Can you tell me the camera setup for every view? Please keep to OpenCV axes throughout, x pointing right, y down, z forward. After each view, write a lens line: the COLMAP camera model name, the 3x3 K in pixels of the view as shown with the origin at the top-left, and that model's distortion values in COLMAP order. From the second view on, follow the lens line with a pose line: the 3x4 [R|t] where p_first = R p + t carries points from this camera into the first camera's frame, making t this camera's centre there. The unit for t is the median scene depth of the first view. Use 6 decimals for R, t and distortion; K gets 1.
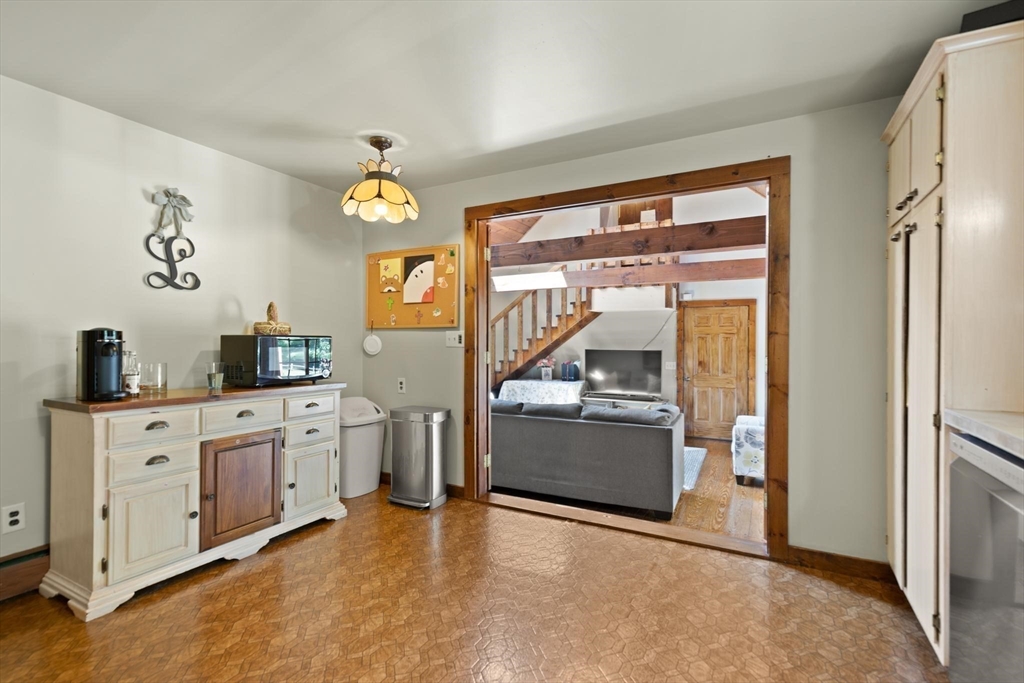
lens RADIAL K [[475.8, 0, 510.2], [0, 475.8, 344.3], [0, 0, 1]] dist [0.005611, 0.000144]
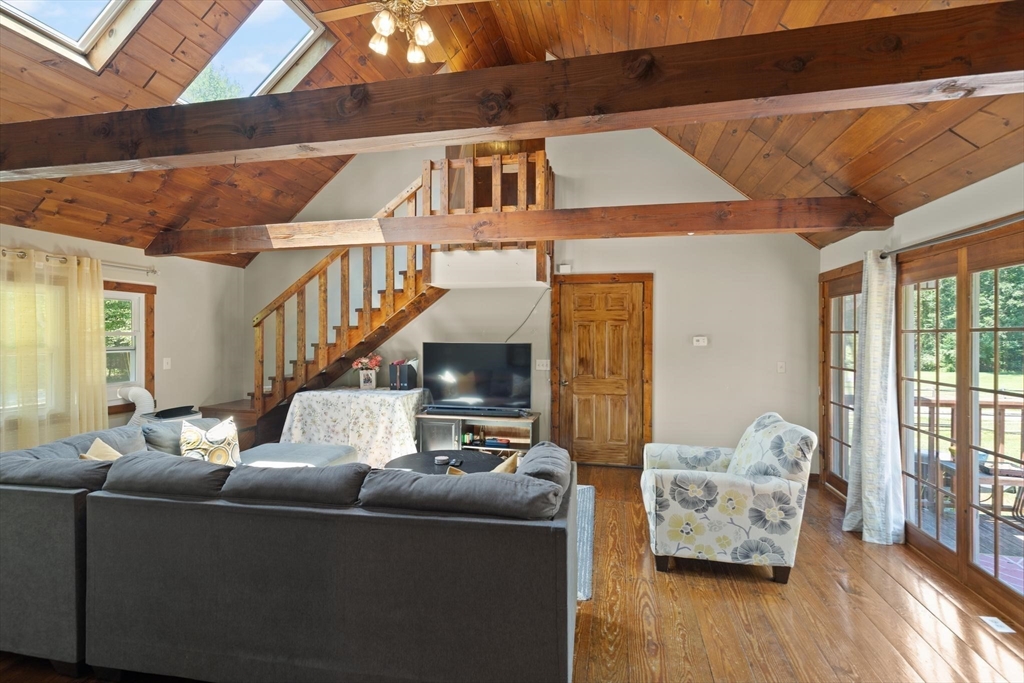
lens RADIAL K [[475.8, 0, 513.4], [0, 475.8, 339.5], [0, 0, 1]] dist [0.005611, 0.000144]
pose [[0.960464, -0.001586, 0.278400, 0.095486], [0.000993, 0.999997, 0.002273, 0.005048], [-0.278403, -0.001907, 0.960462, 0.325470]]
